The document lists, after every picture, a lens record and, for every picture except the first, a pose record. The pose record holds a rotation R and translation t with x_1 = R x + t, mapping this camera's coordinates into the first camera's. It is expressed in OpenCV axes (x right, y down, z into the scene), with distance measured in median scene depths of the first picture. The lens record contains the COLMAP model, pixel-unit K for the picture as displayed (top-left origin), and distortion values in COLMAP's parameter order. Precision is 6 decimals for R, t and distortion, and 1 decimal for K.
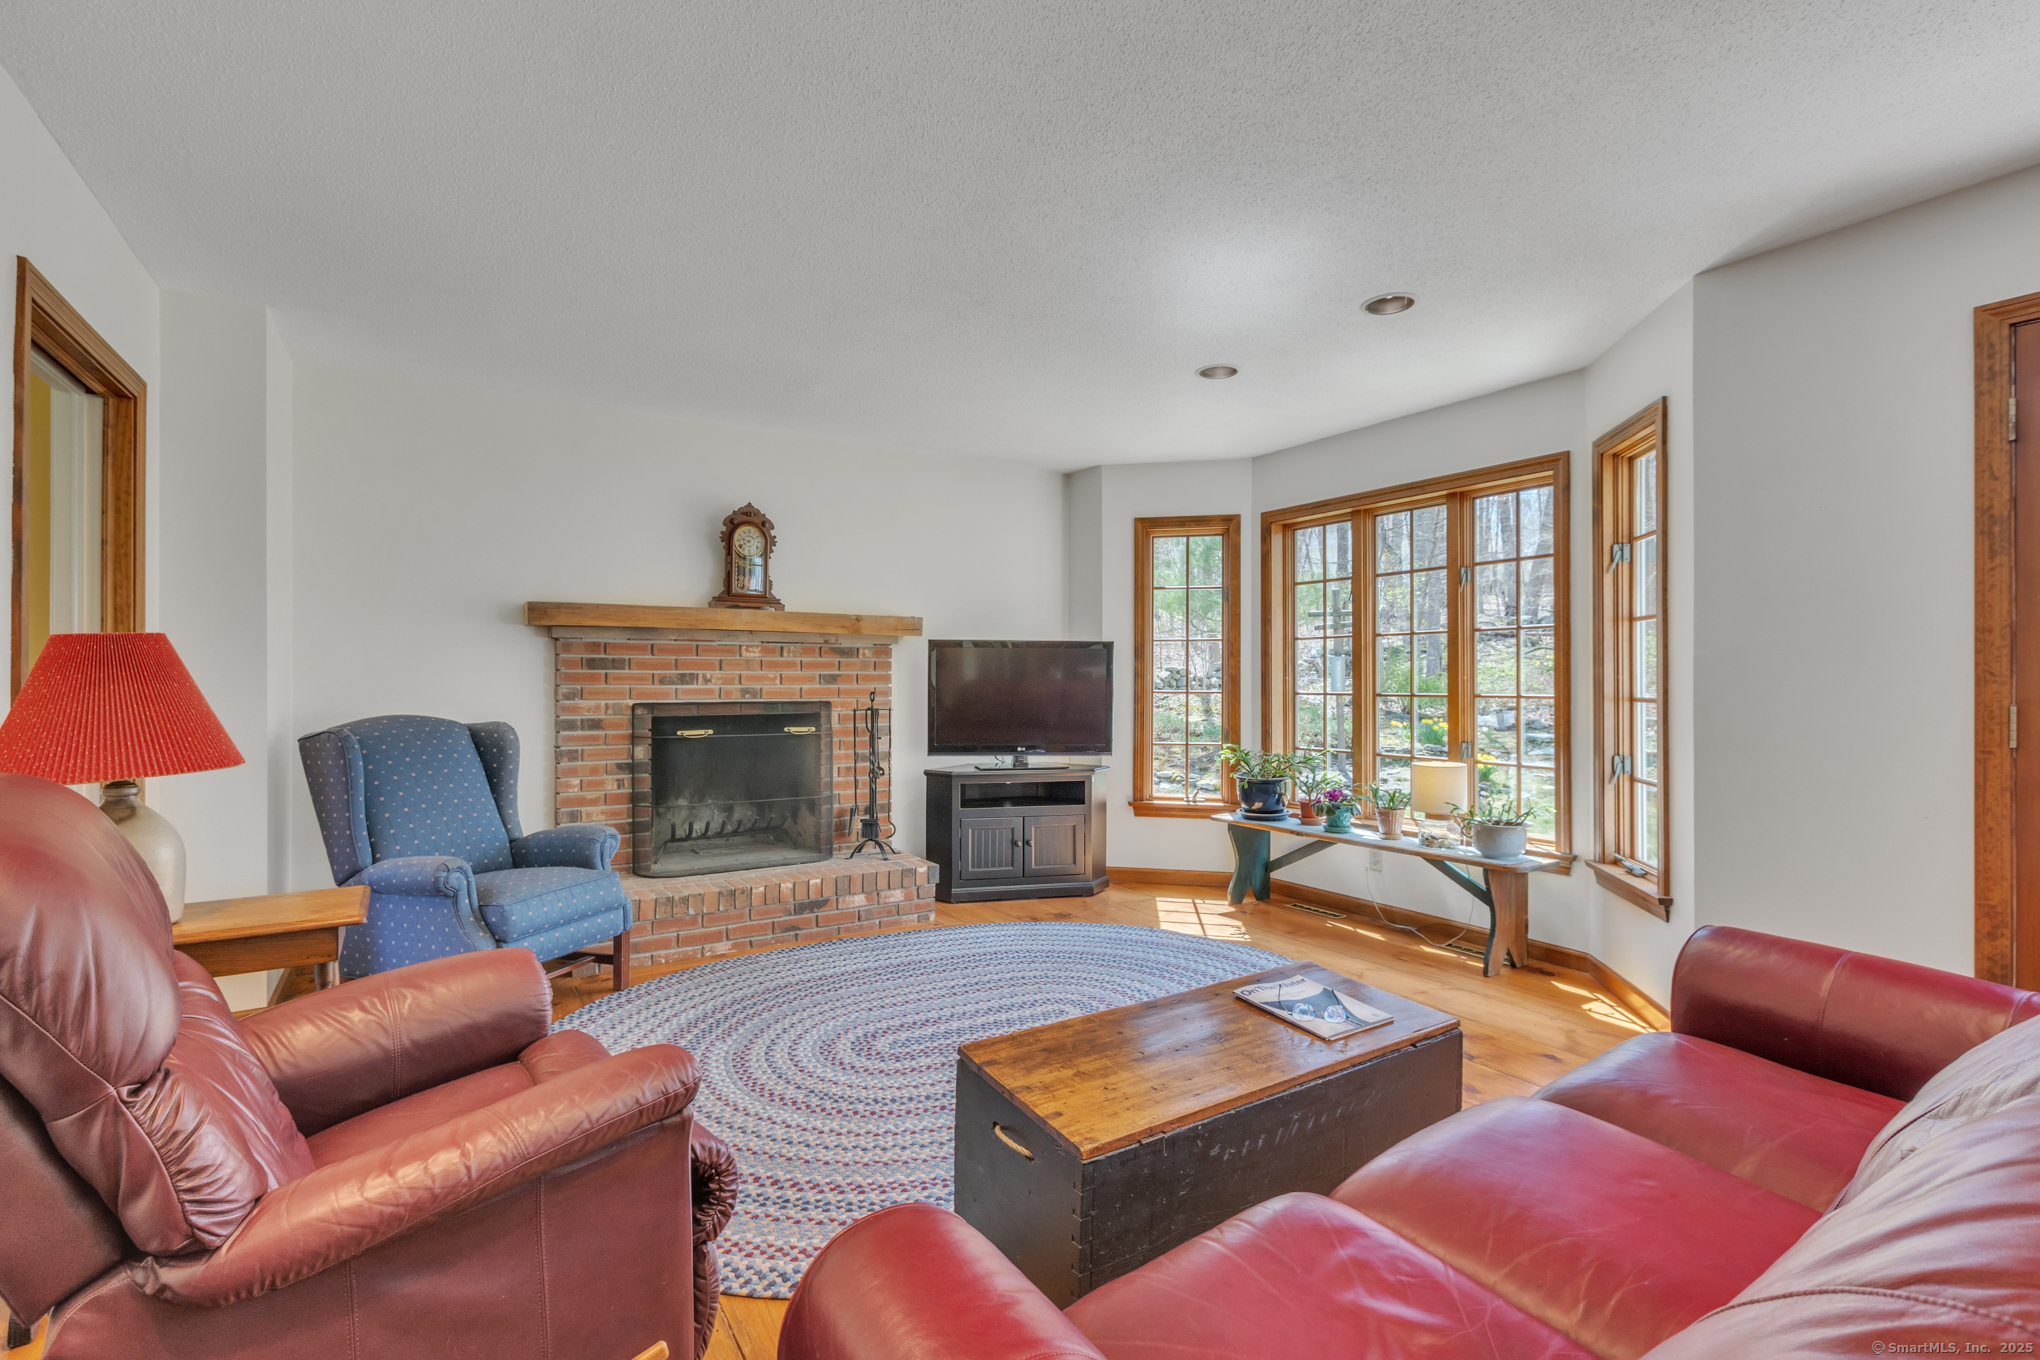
lens RADIAL K [[920.5, 0, 1001.9], [0, 920.5, 680.0], [0, 0, 1]] dist [-0.000753, -0.000139]
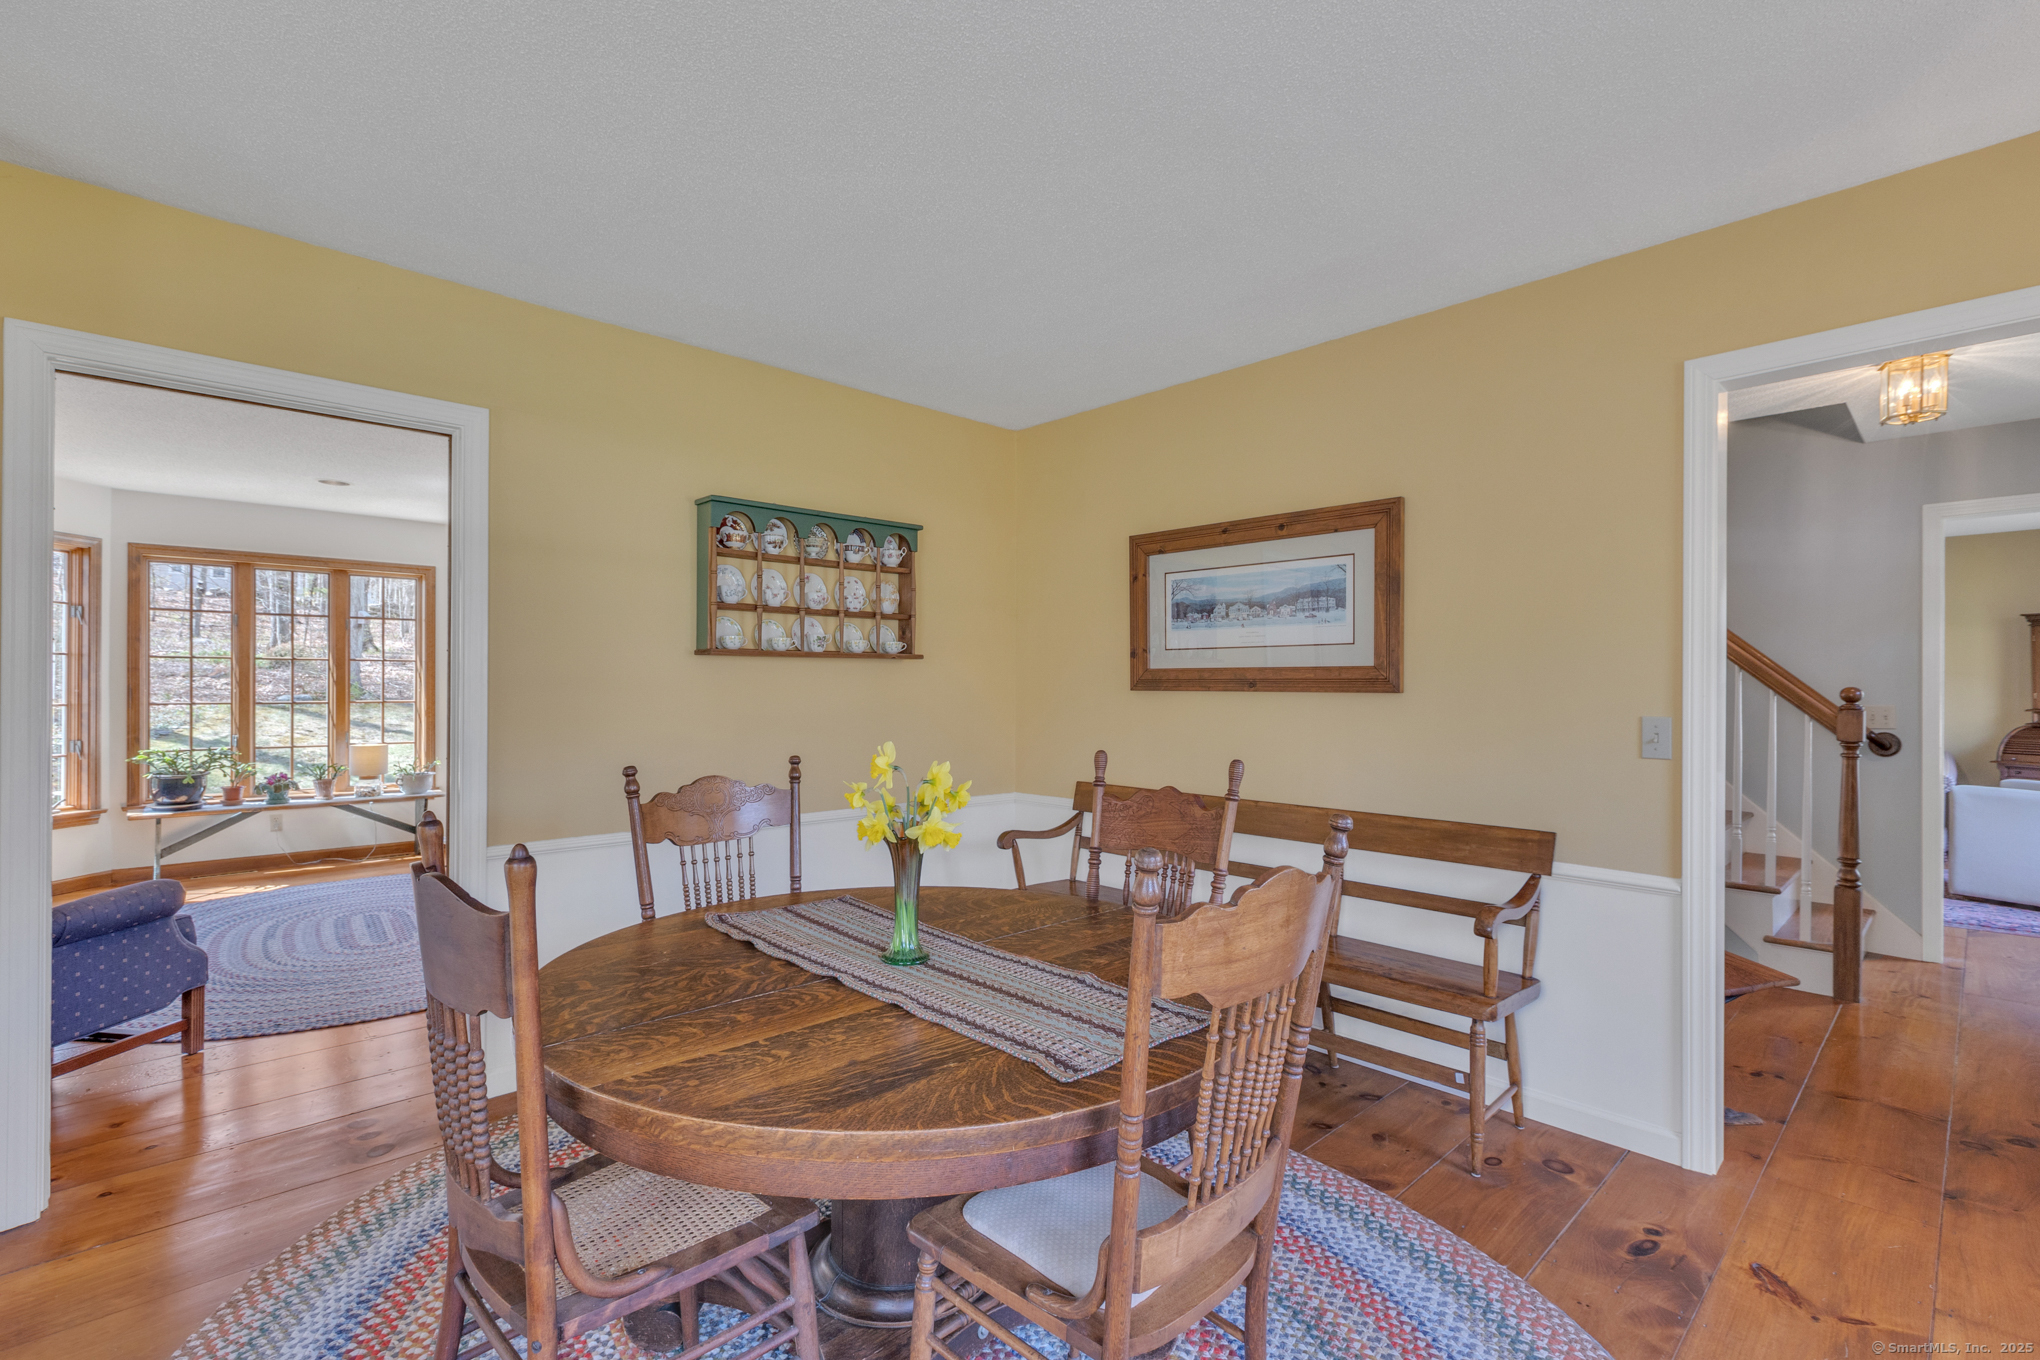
lens RADIAL K [[920.5, 0, 1008.5], [0, 920.5, 685.5], [0, 0, 1]] dist [-0.000753, -0.000139]
pose [[-0.202752, -0.003472, 0.979224, -1.336329], [-0.004008, 0.999988, 0.002716, -0.020788], [-0.979222, -0.003374, -0.202764, 0.238514]]
